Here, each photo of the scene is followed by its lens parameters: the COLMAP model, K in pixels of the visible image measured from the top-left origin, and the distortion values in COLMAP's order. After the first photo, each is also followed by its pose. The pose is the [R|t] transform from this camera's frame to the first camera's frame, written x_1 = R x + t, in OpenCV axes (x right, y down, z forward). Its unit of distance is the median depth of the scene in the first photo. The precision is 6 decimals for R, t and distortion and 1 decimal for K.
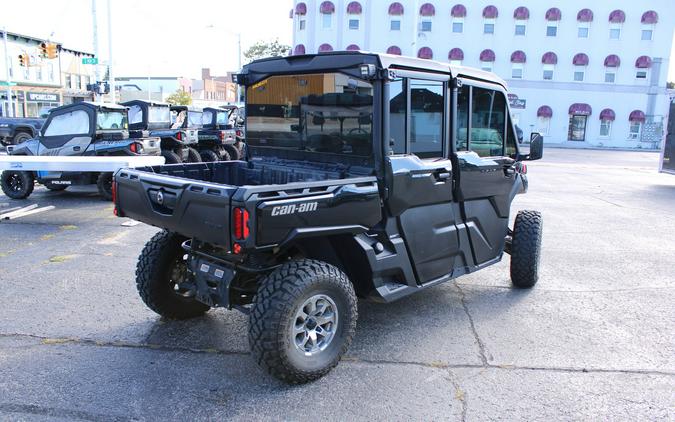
lens RADIAL K [[588.5, 0, 334.9], [0, 588.5, 211.1], [0, 0, 1]] dist [-0.154241, 0.194161]
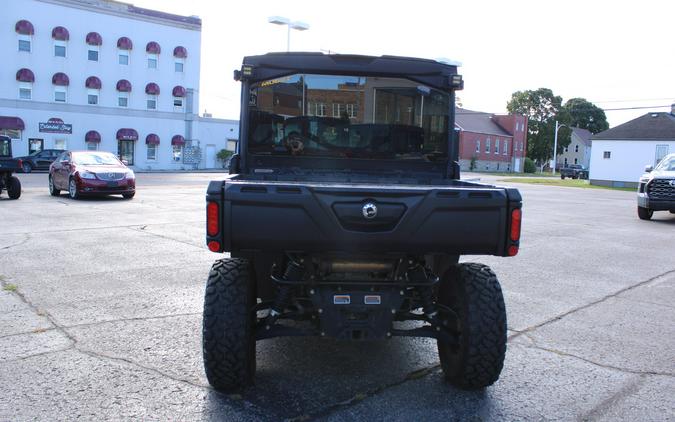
lens RADIAL K [[588.5, 0, 334.9], [0, 588.5, 211.1], [0, 0, 1]] dist [-0.154241, 0.194161]
pose [[0.662381, -0.079175, 0.744972, -0.103496], [0.114626, 0.993402, 0.003660, -0.003622], [-0.740346, 0.082969, 0.667086, 0.056231]]
